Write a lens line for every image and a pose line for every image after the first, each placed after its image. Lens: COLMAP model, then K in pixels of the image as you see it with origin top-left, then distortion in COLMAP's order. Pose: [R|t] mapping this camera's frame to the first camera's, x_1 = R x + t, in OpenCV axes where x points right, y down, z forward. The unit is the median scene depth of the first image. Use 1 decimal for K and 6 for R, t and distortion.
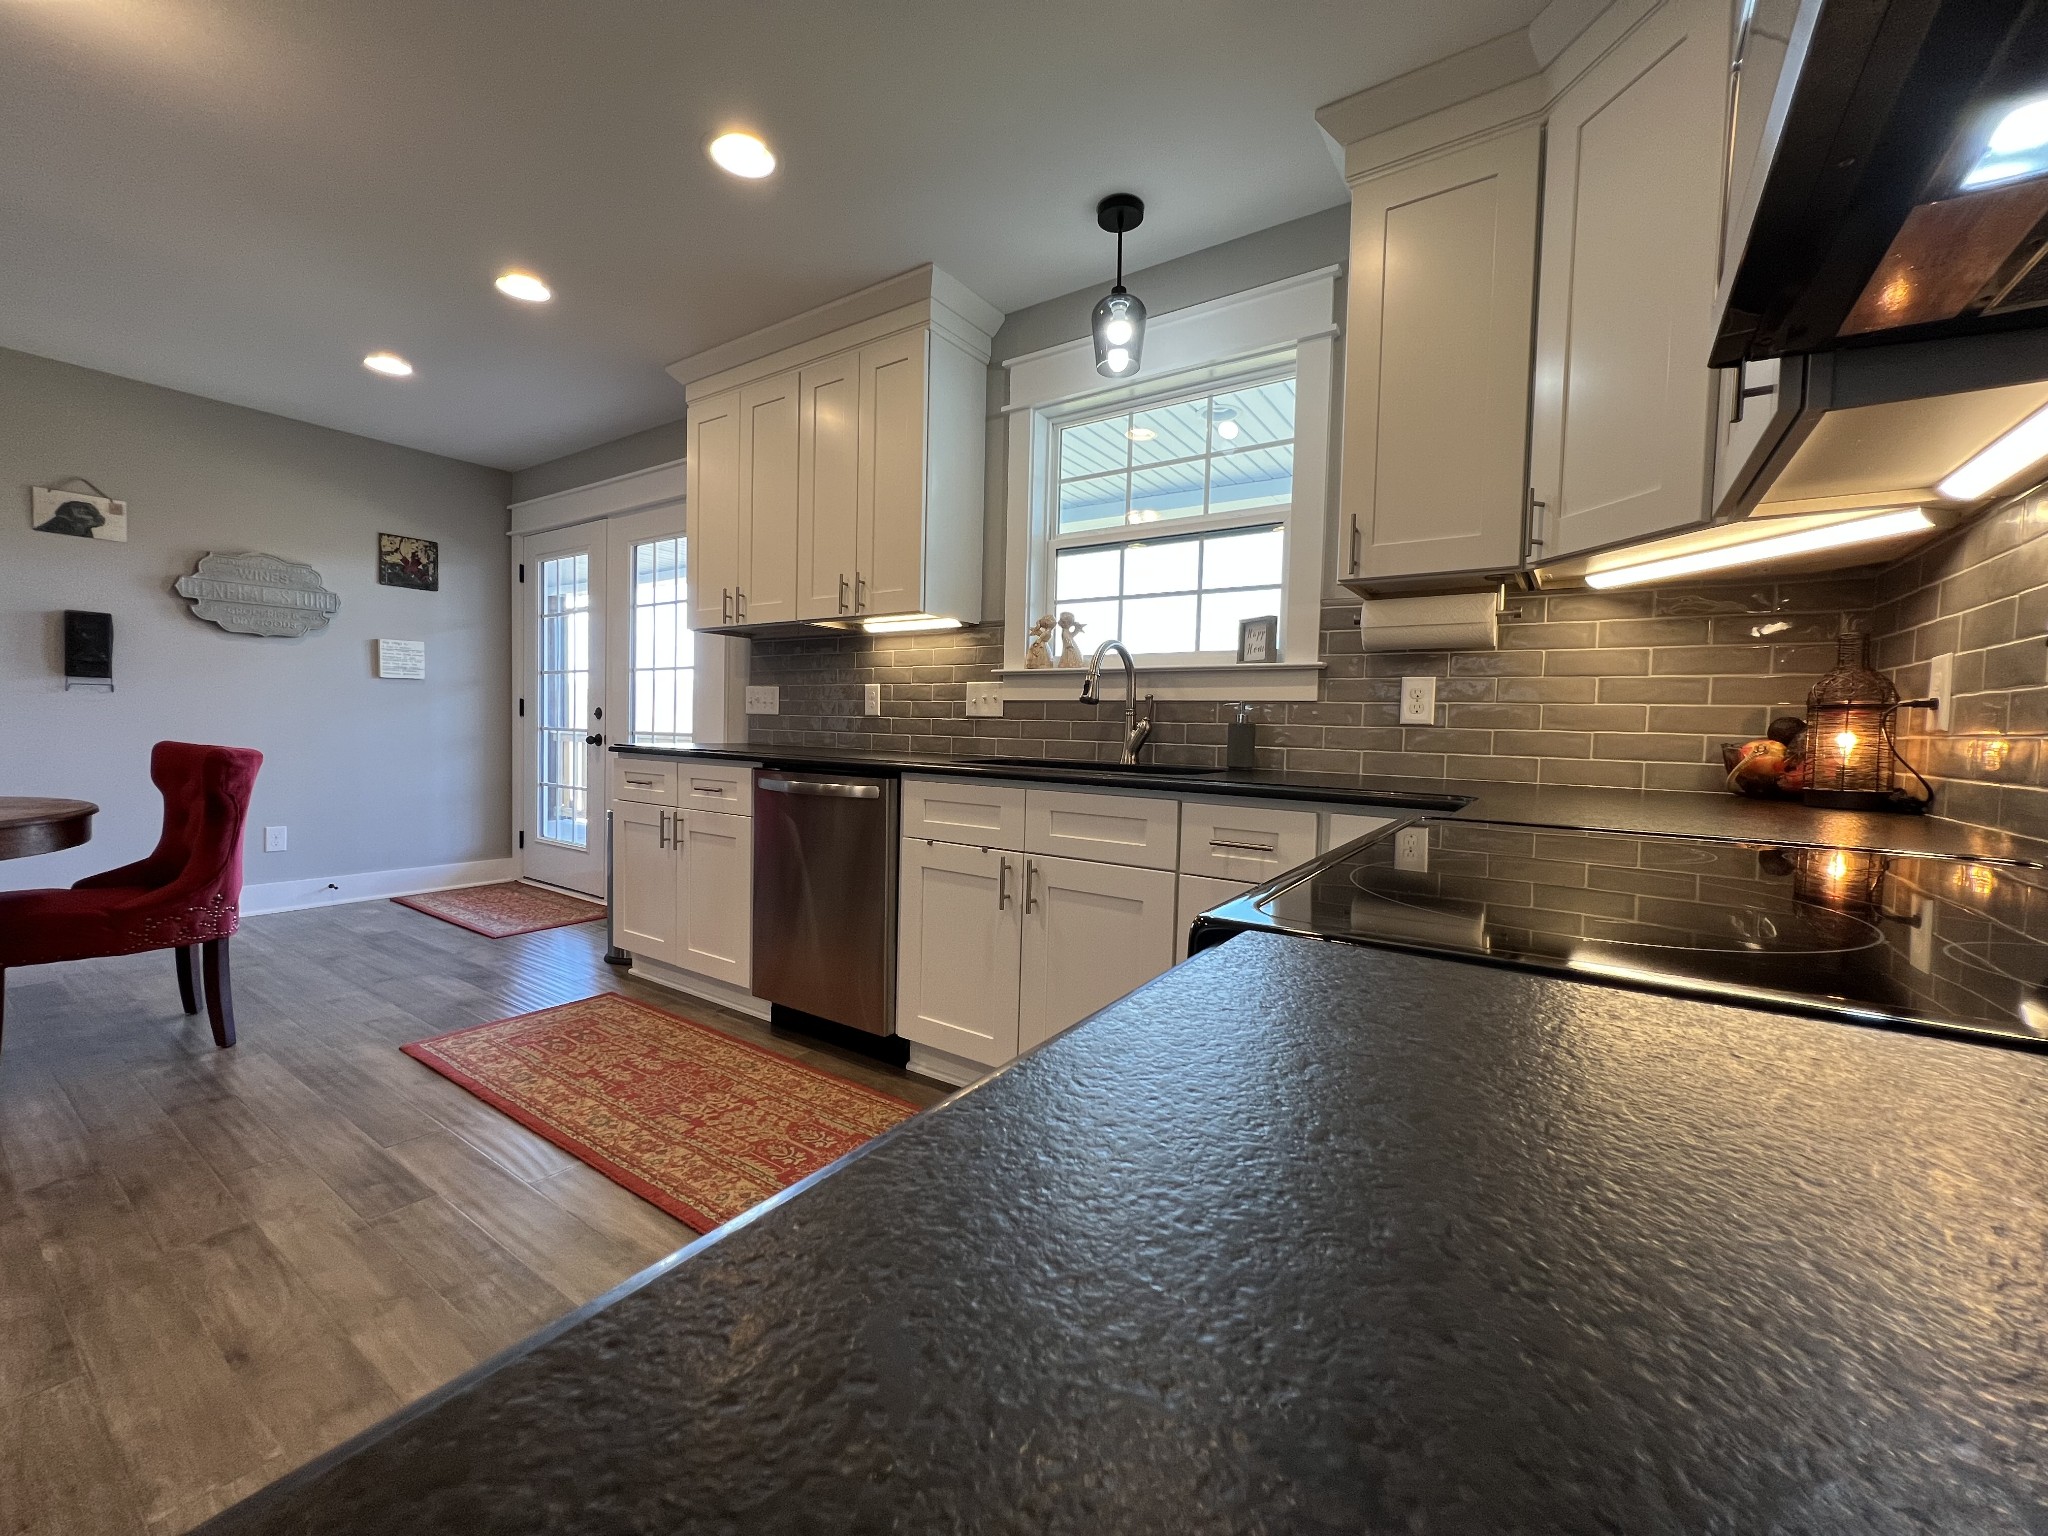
lens RADIAL K [[821.3, 0, 1020.3], [0, 821.3, 765.6], [0, 0, 1]] dist [-0.000919, 0.000778]
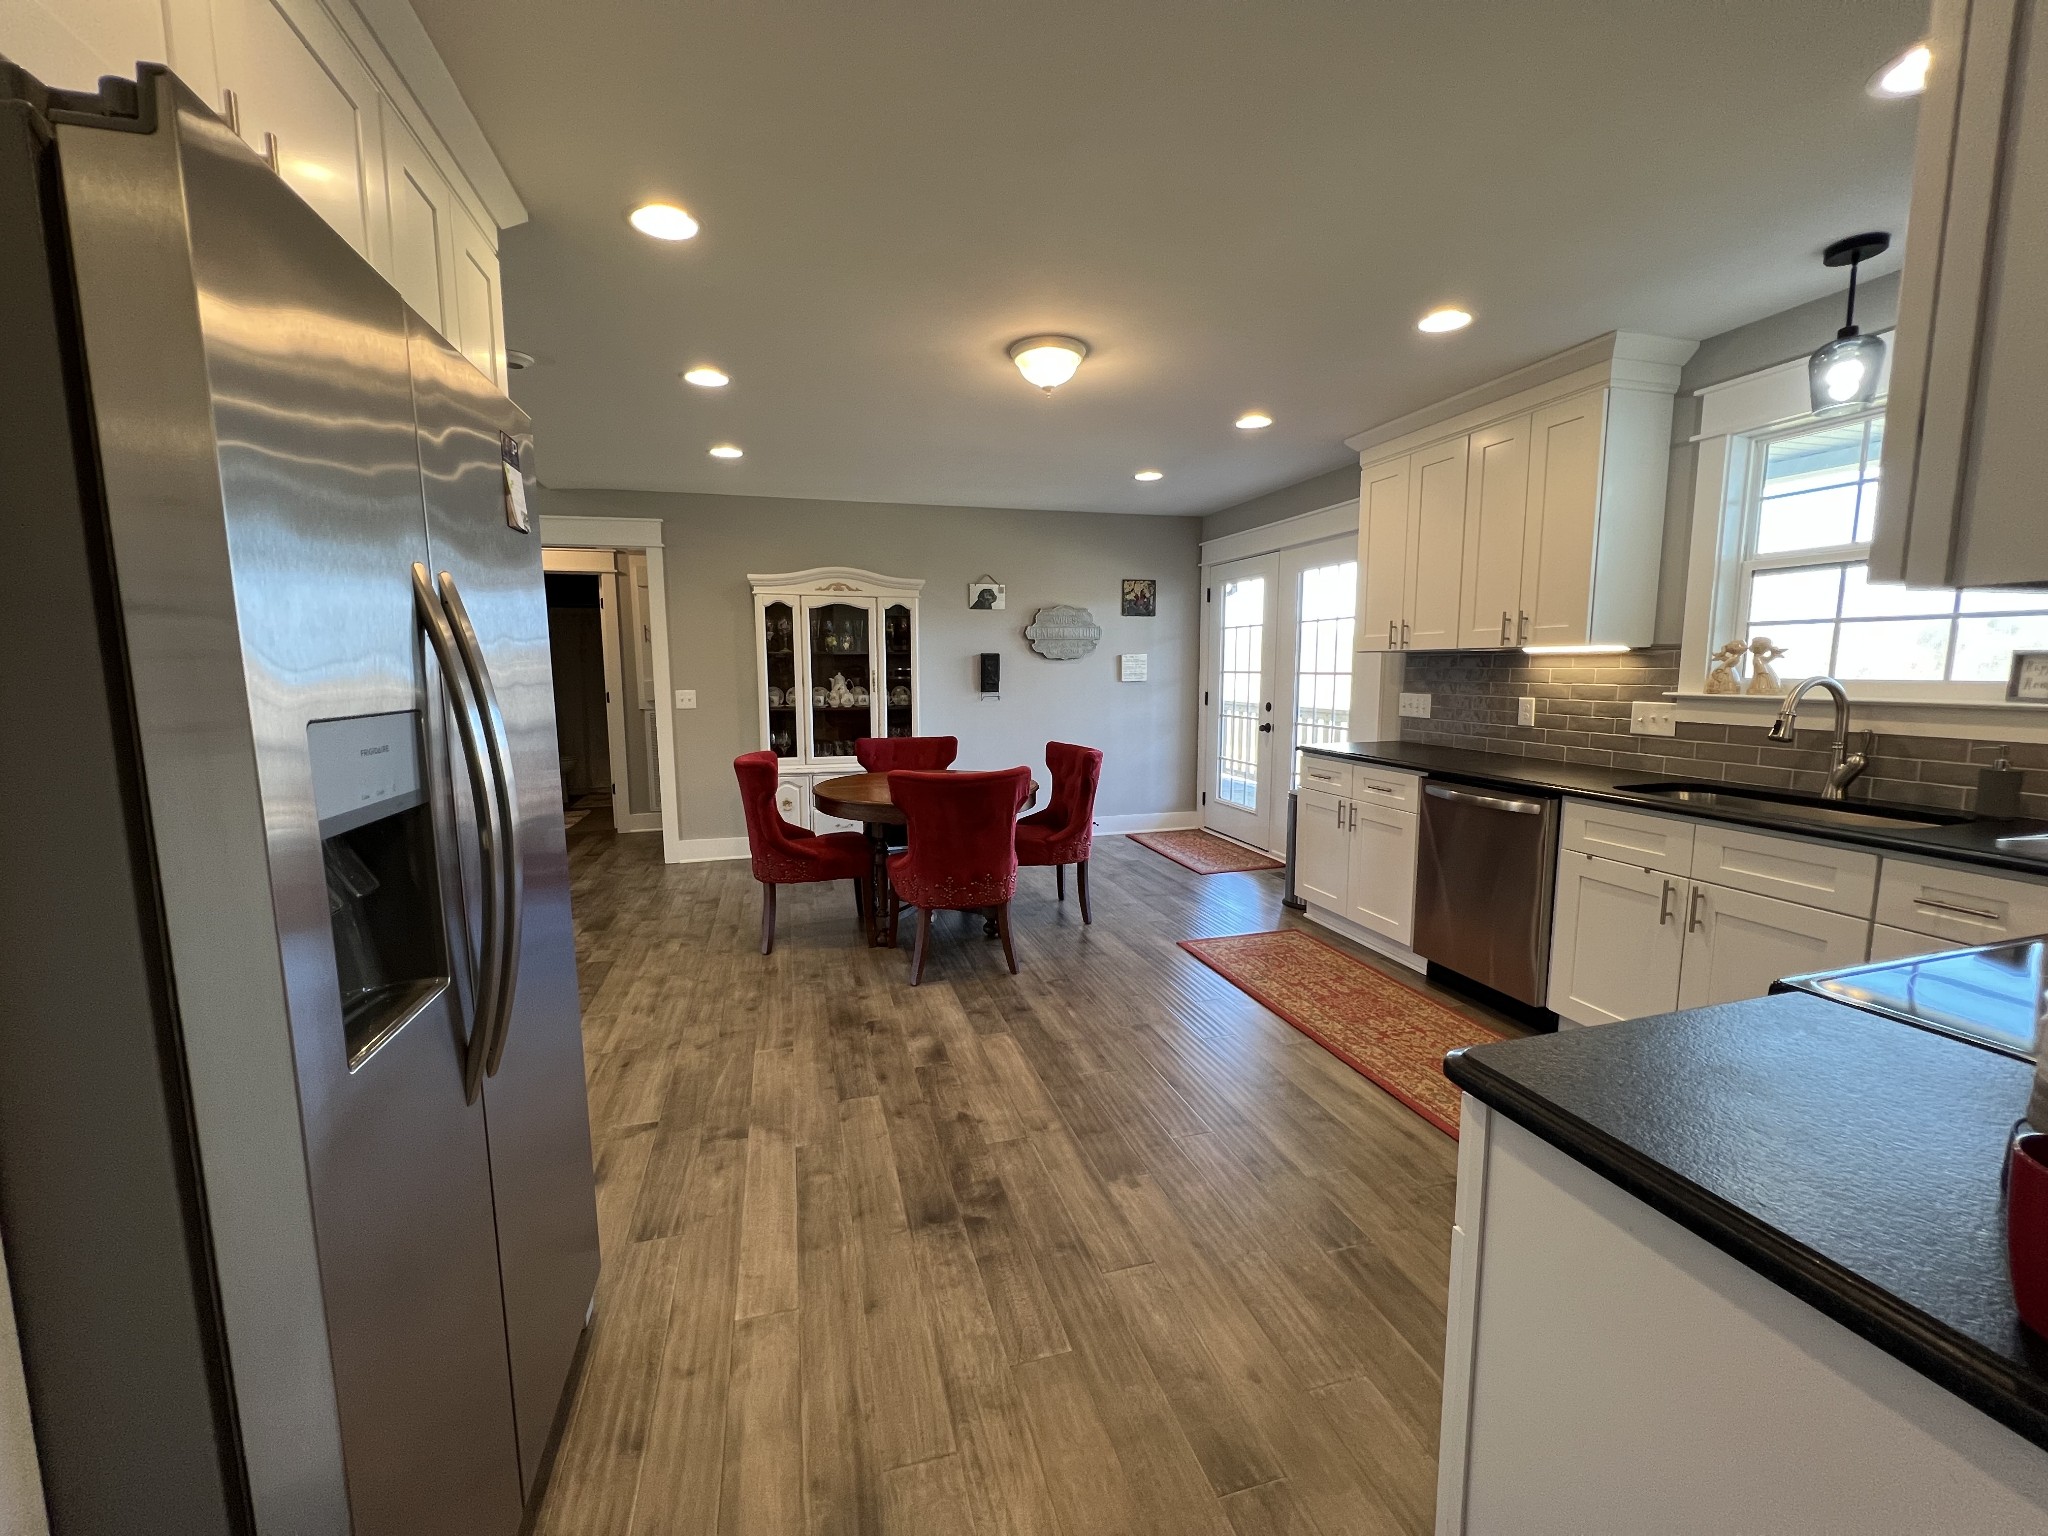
lens RADIAL K [[821.3, 0, 1020.3], [0, 821.3, 765.6], [0, 0, 1]] dist [-0.000919, 0.000778]
pose [[0.770159, 0.046910, -0.636124, 0.004457], [-0.002128, 0.997475, 0.070981, -0.097948], [0.637848, -0.053313, 0.768315, -0.352092]]
